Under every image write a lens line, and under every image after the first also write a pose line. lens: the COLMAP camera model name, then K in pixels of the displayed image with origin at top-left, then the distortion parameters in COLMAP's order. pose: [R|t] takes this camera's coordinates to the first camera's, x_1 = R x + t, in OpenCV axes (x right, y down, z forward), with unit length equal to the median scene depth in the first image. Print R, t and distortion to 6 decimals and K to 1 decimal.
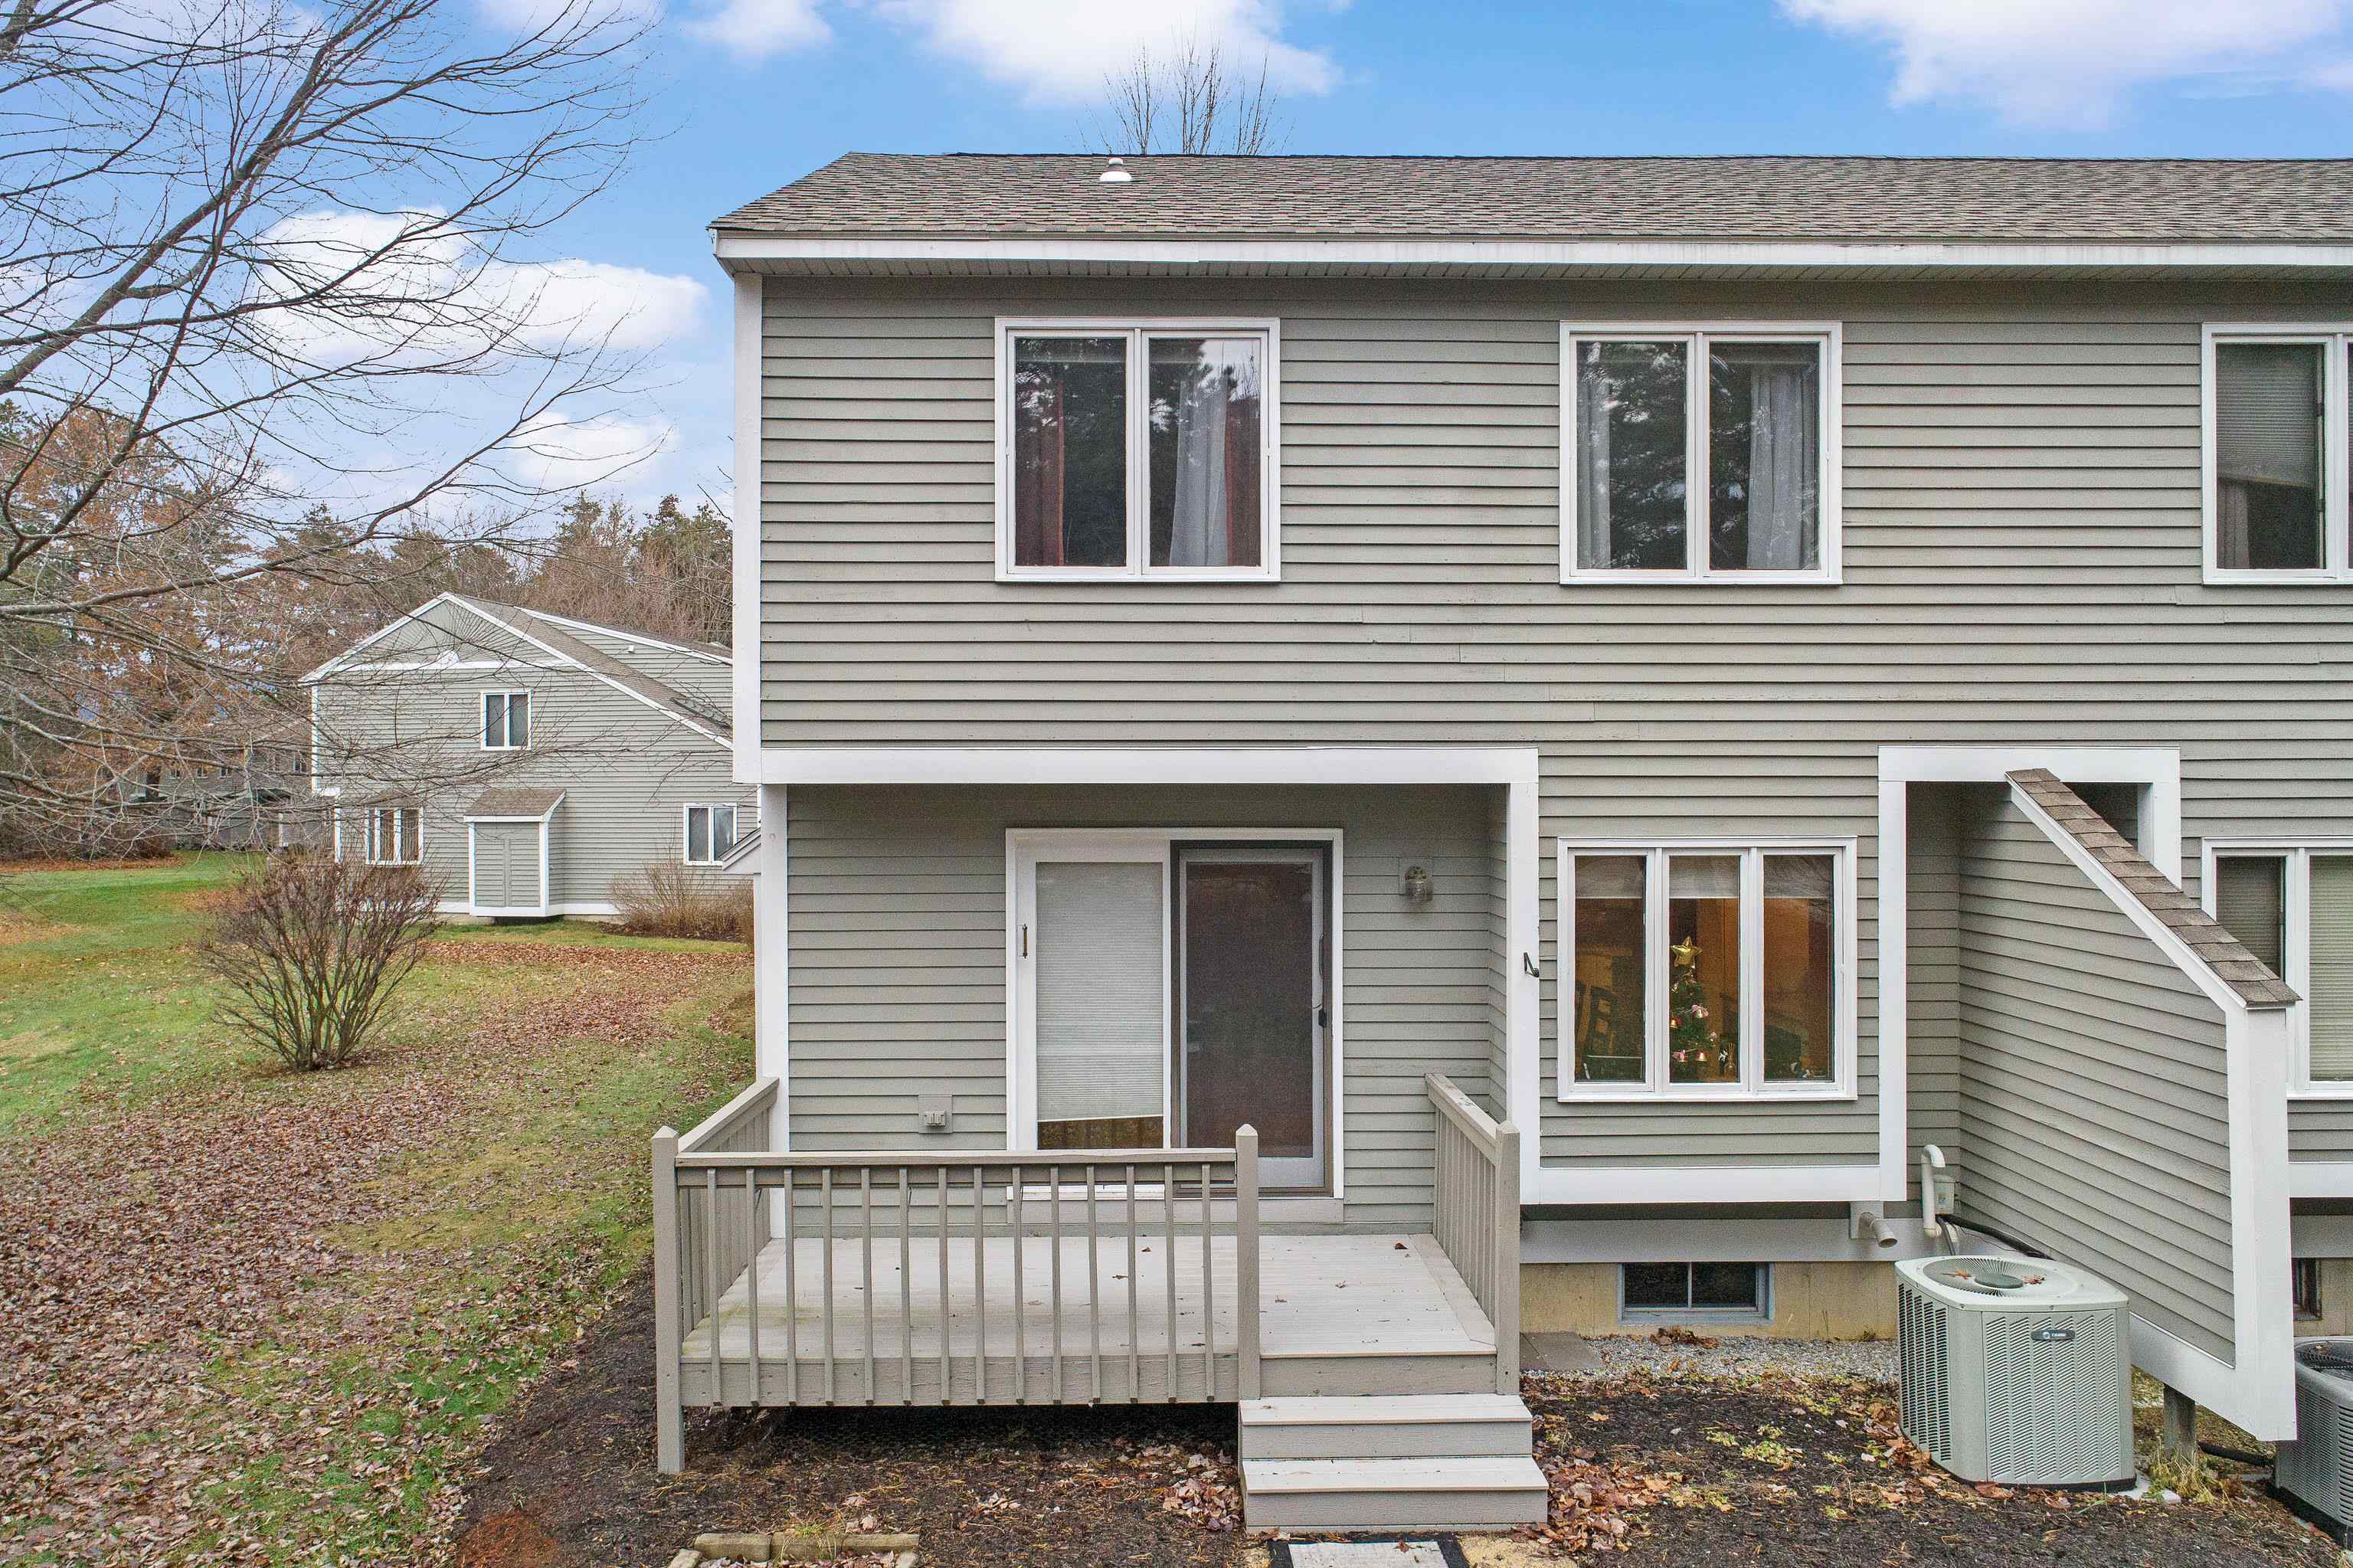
lens RADIAL K [[1579.6, 0, 1184.8], [0, 1579.6, 786.6], [0, 0, 1]] dist [0.004802, -0.006241]
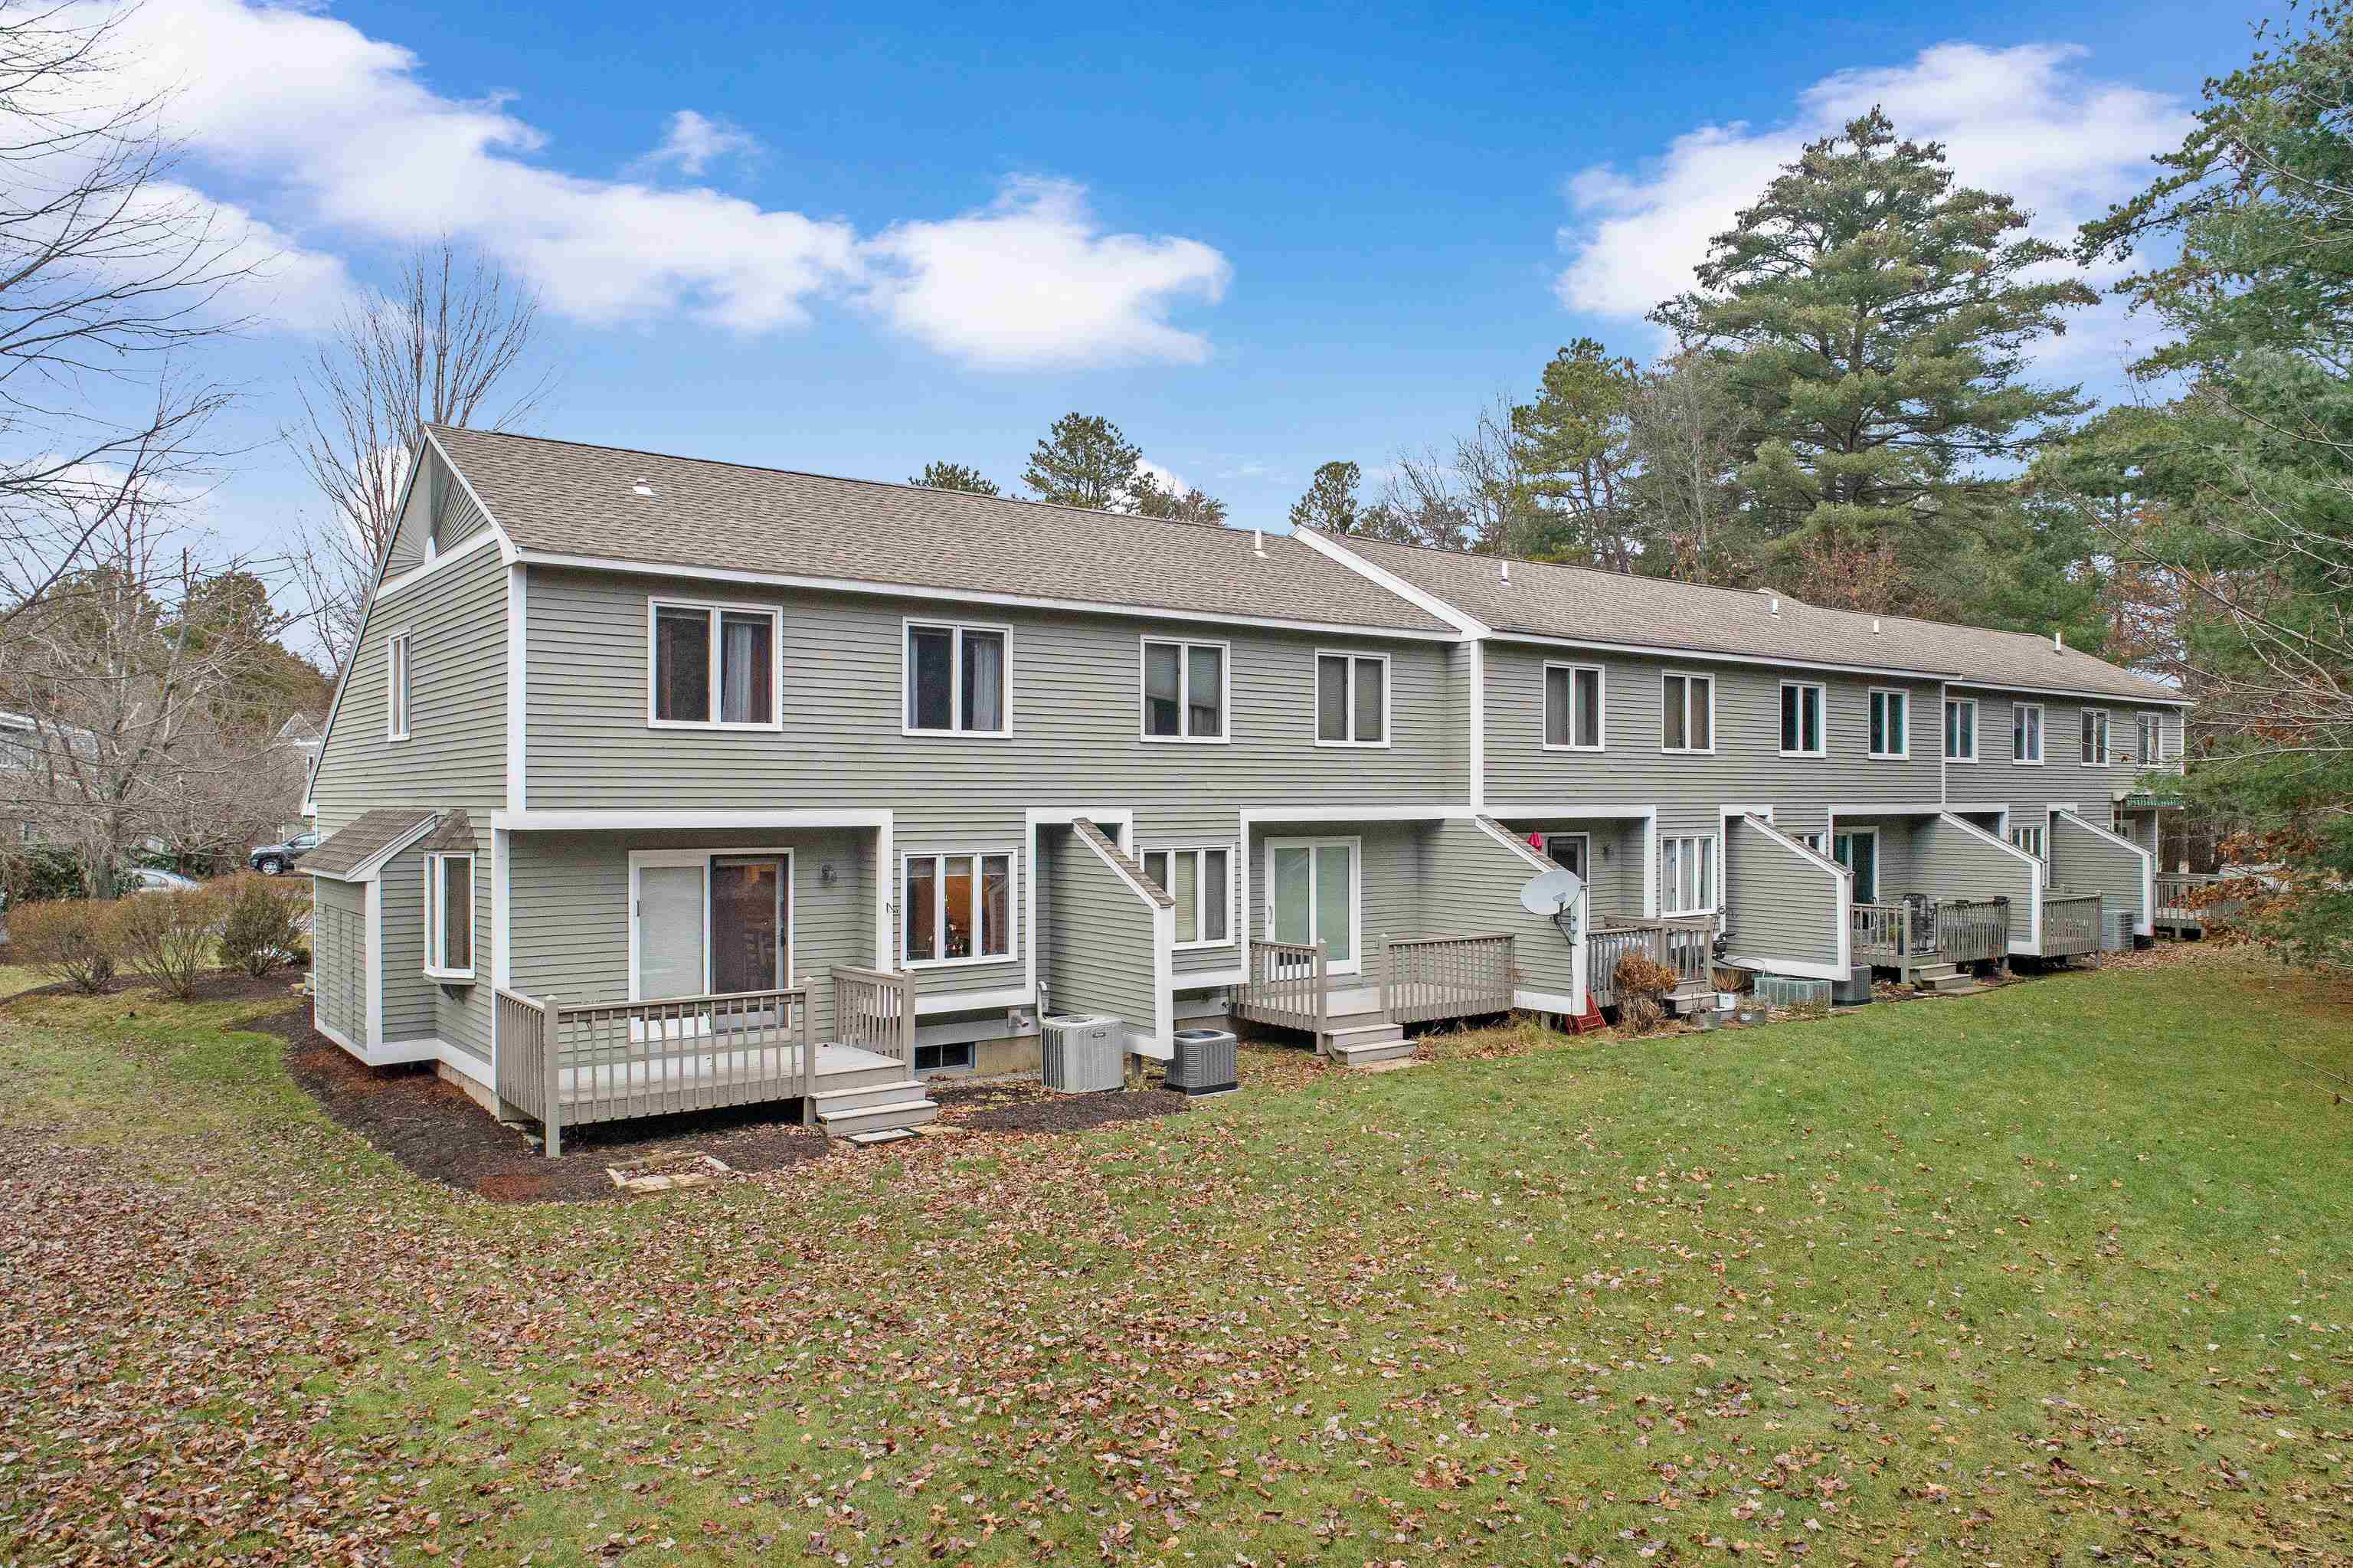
lens RADIAL K [[1579.6, 0, 1173.5], [0, 1579.6, 771.1], [0, 0, 1]] dist [0.004802, -0.006241]
pose [[0.806587, 0.011015, 0.591012, -0.756814], [-0.004008, 0.999905, -0.013166, -0.050268], [-0.591101, 0.008250, 0.806555, -0.998999]]
